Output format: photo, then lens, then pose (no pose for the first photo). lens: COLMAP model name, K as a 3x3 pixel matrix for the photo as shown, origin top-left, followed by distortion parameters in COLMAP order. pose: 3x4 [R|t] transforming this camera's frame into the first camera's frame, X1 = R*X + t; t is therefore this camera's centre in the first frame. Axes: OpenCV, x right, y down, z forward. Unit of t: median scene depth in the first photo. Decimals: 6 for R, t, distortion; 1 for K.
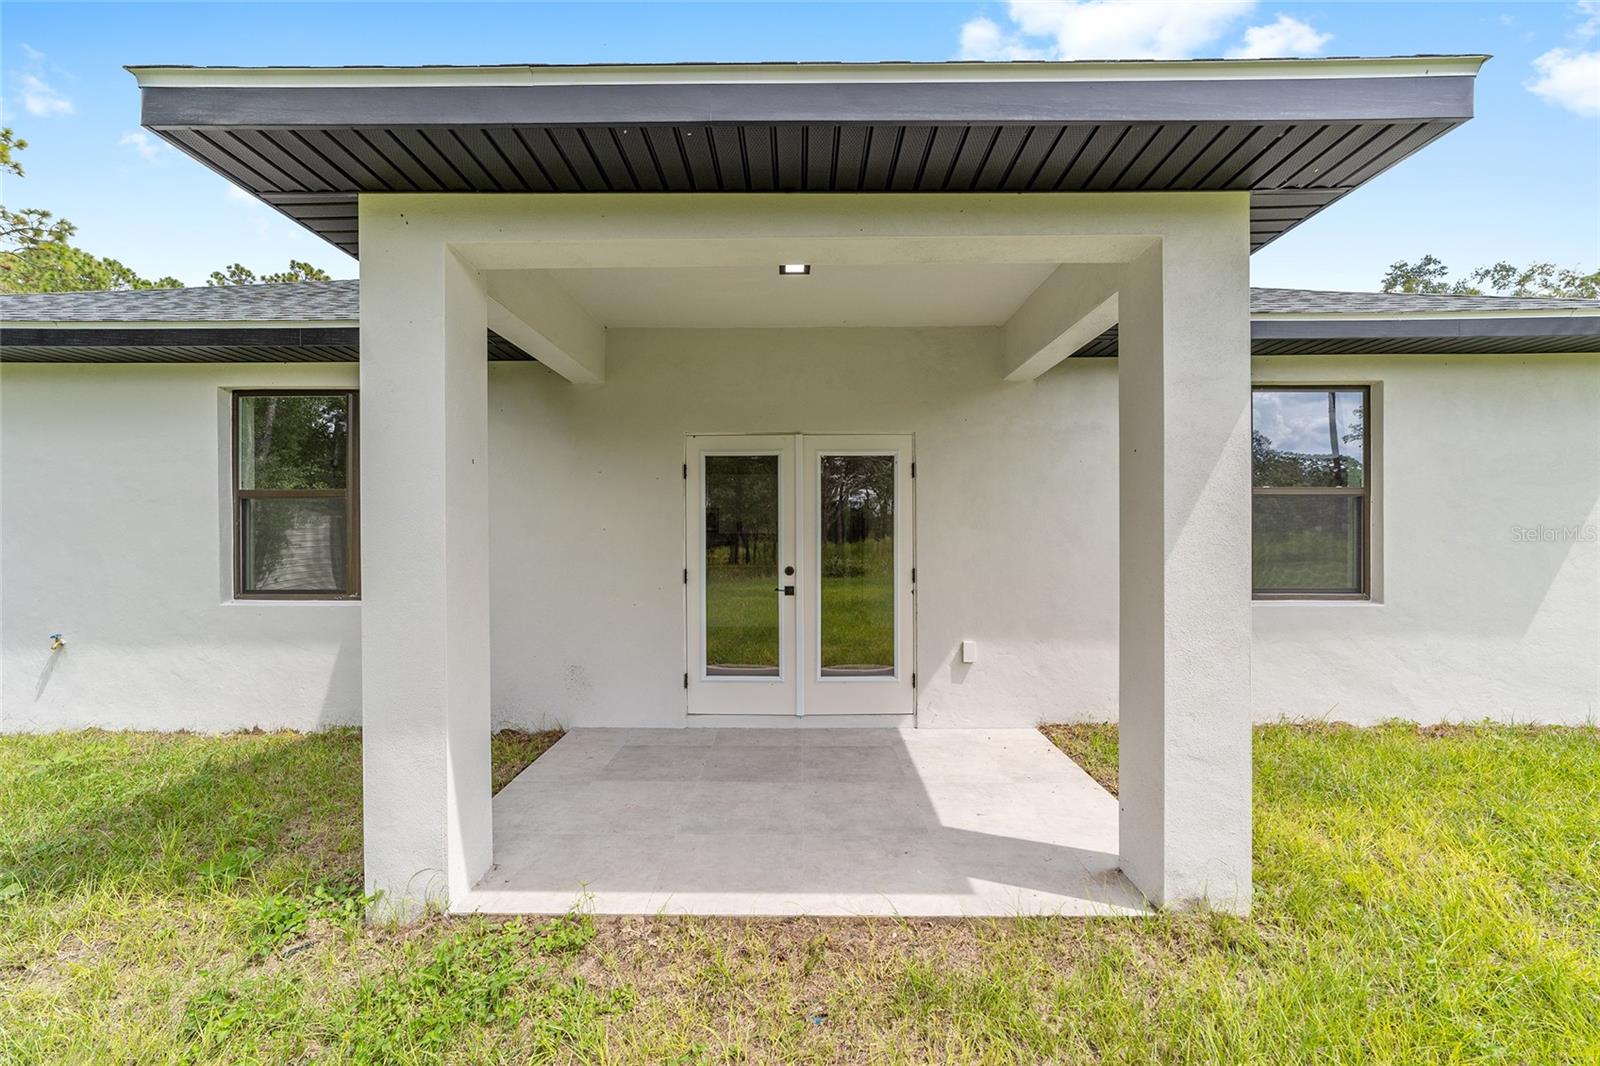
lens RADIAL K [[617.4, 0, 791.5], [0, 617.4, 536.0], [0, 0, 1]] dist [-0.017259, 0.009297]
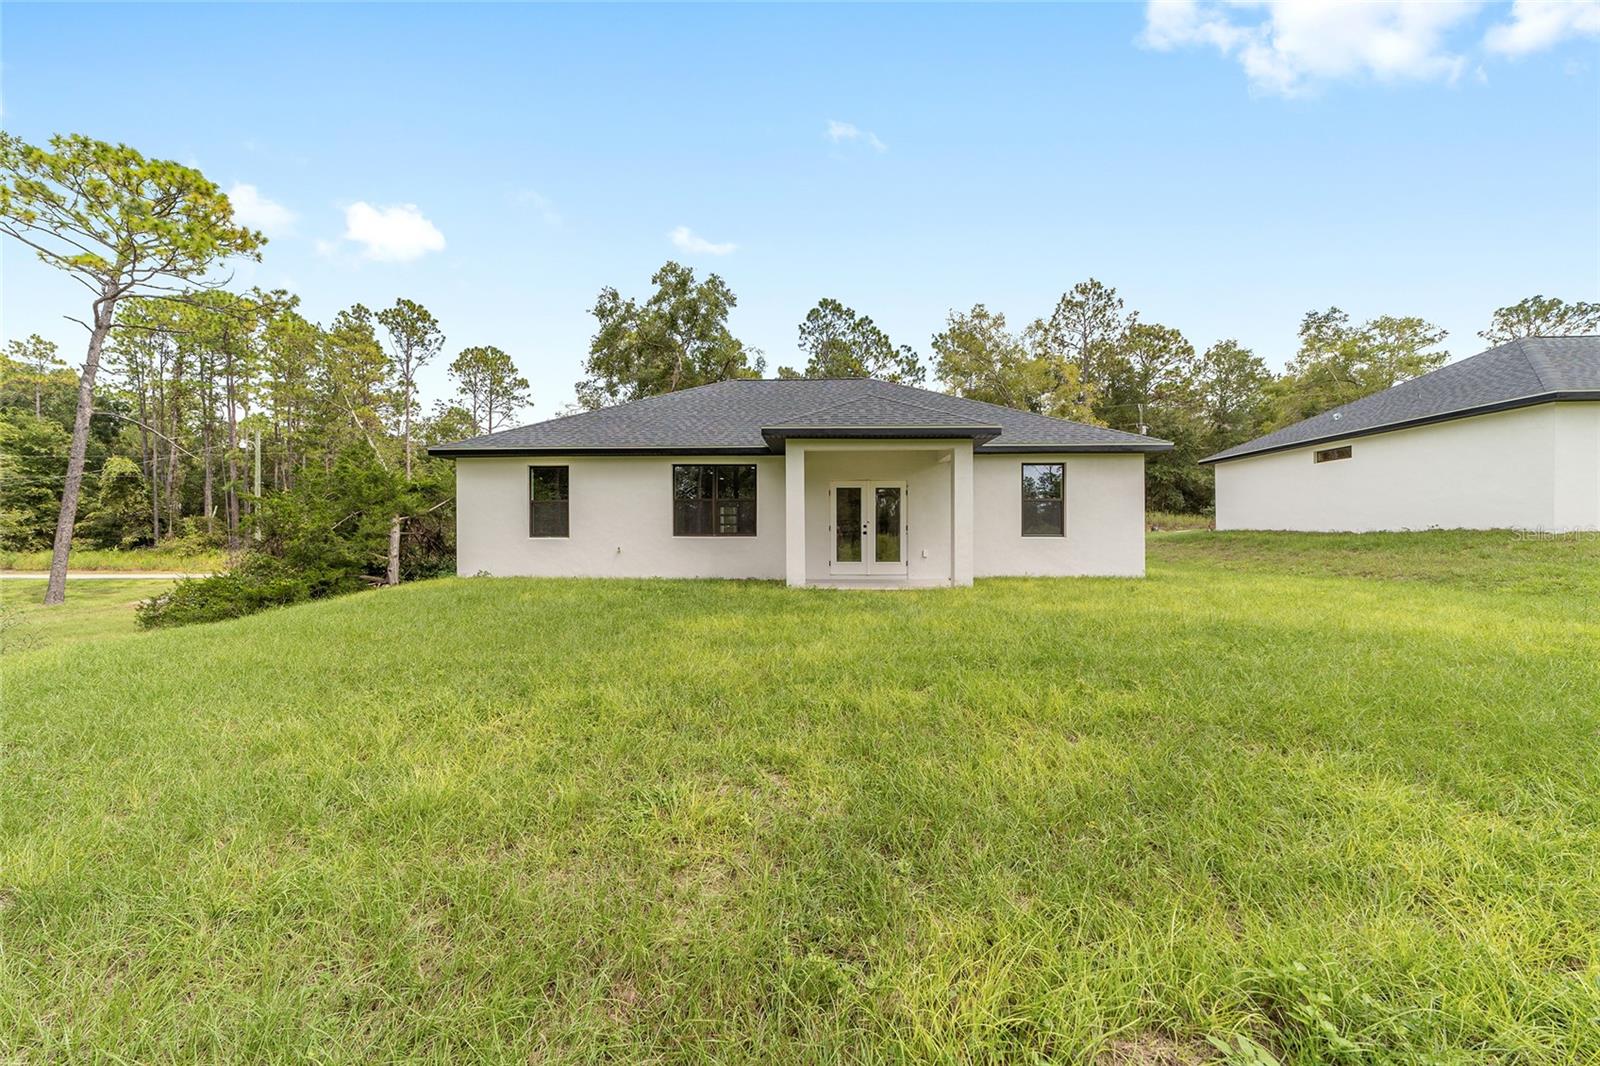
lens RADIAL K [[617.4, 0, 791.5], [0, 617.4, 536.0], [0, 0, 1]] dist [-0.017259, 0.009297]
pose [[0.999570, 0.000543, -0.029312, -0.261806], [-0.000517, 0.999999, 0.000895, 0.097226], [0.029312, -0.000879, 0.999570, -1.934445]]
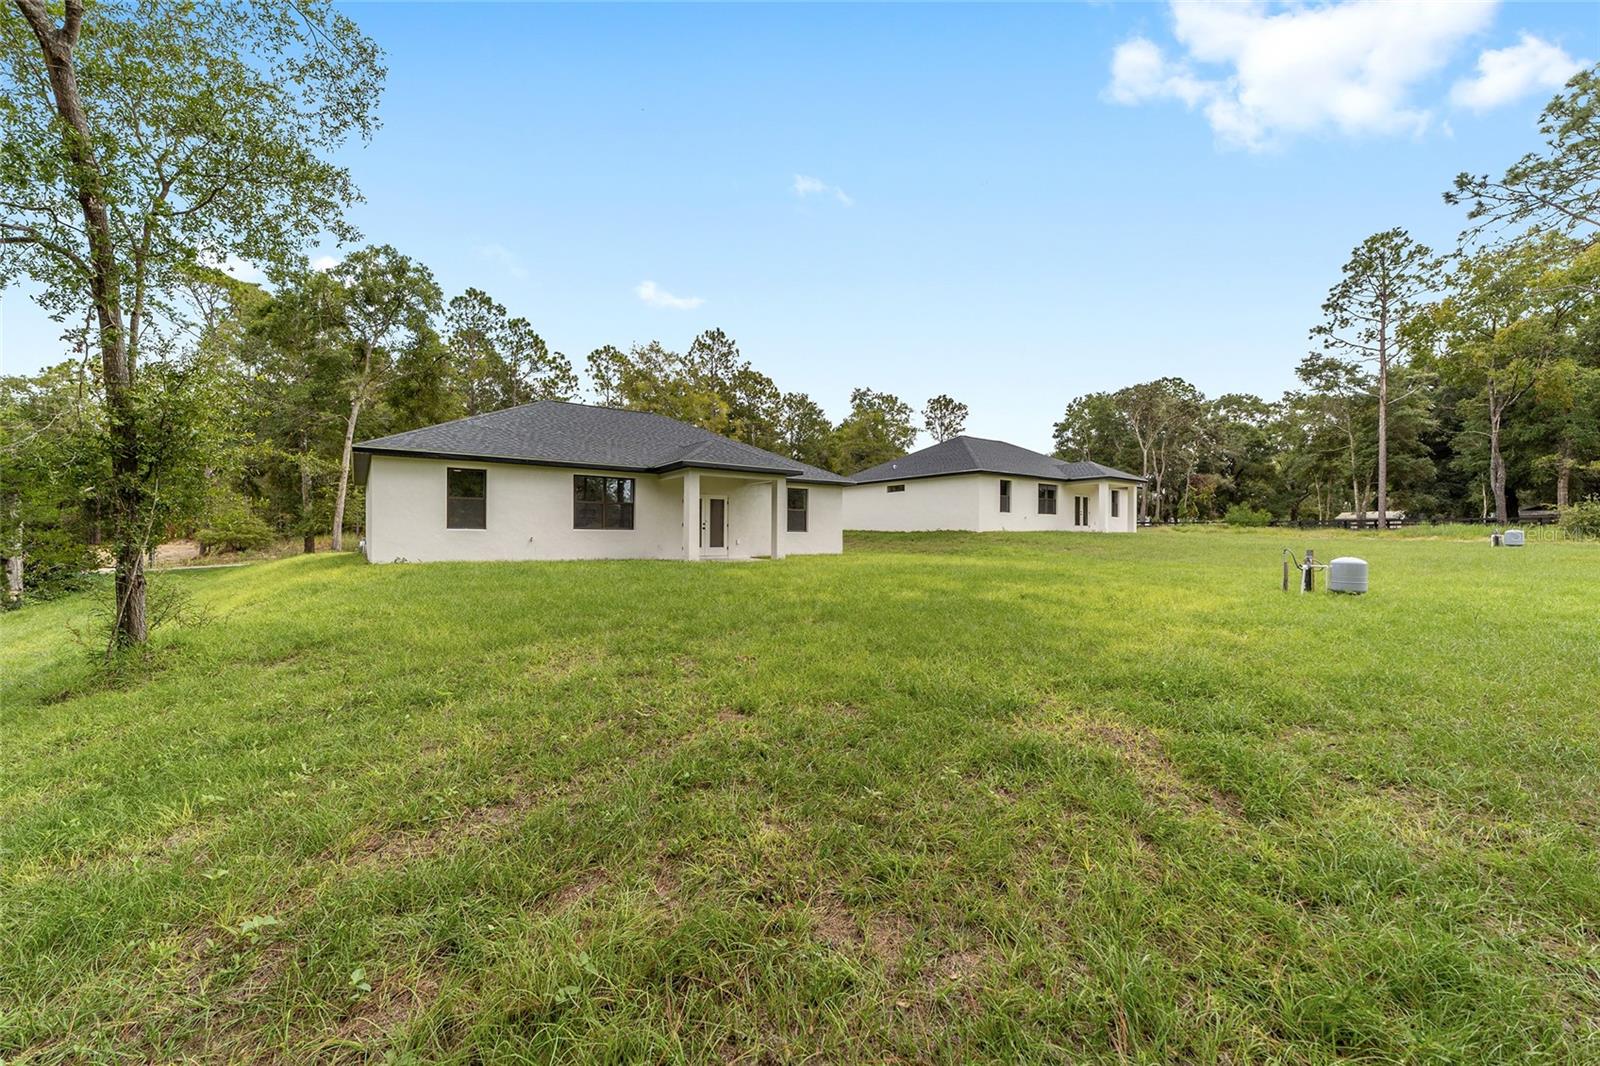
lens RADIAL K [[617.4, 0, 791.5], [0, 617.4, 536.0], [0, 0, 1]] dist [-0.017259, 0.009297]
pose [[0.808050, 0.005483, 0.589088, -2.111614], [-0.006356, 0.999980, -0.000589, 0.138860], [-0.589079, -0.003269, 0.808069, -2.985617]]
